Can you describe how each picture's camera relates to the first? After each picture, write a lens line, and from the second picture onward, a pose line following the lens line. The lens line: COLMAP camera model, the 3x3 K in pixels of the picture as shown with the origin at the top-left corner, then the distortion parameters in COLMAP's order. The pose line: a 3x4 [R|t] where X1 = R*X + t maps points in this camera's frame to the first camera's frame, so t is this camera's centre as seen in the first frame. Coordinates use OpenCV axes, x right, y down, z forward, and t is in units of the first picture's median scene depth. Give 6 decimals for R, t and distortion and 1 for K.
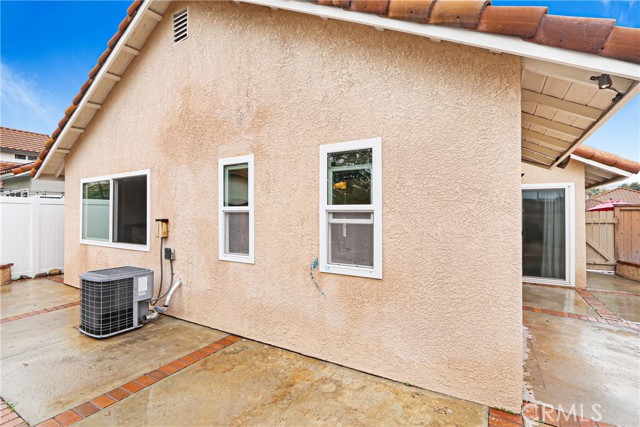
lens RADIAL K [[293.8, 0, 322.8], [0, 293.8, 213.0], [0, 0, 1]] dist [-0.012659, 0.000630]
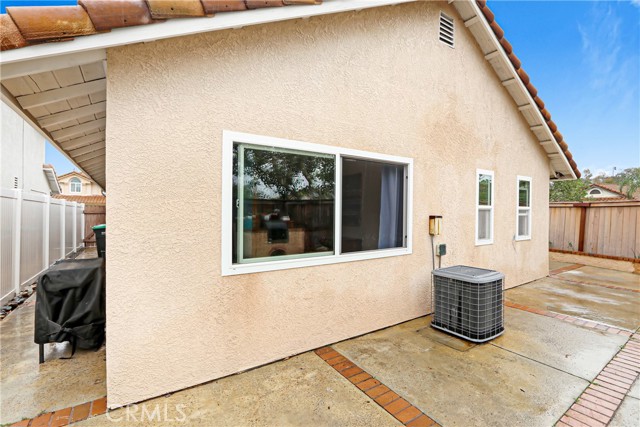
lens RADIAL K [[293.8, 0, 322.5], [0, 293.8, 213.0], [0, 0, 1]] dist [-0.012659, 0.000630]
pose [[0.432622, -0.010261, 0.901517, -1.629023], [-0.011807, 0.999785, 0.017046, -0.000357], [-0.901498, -0.018019, 0.432408, 0.939908]]
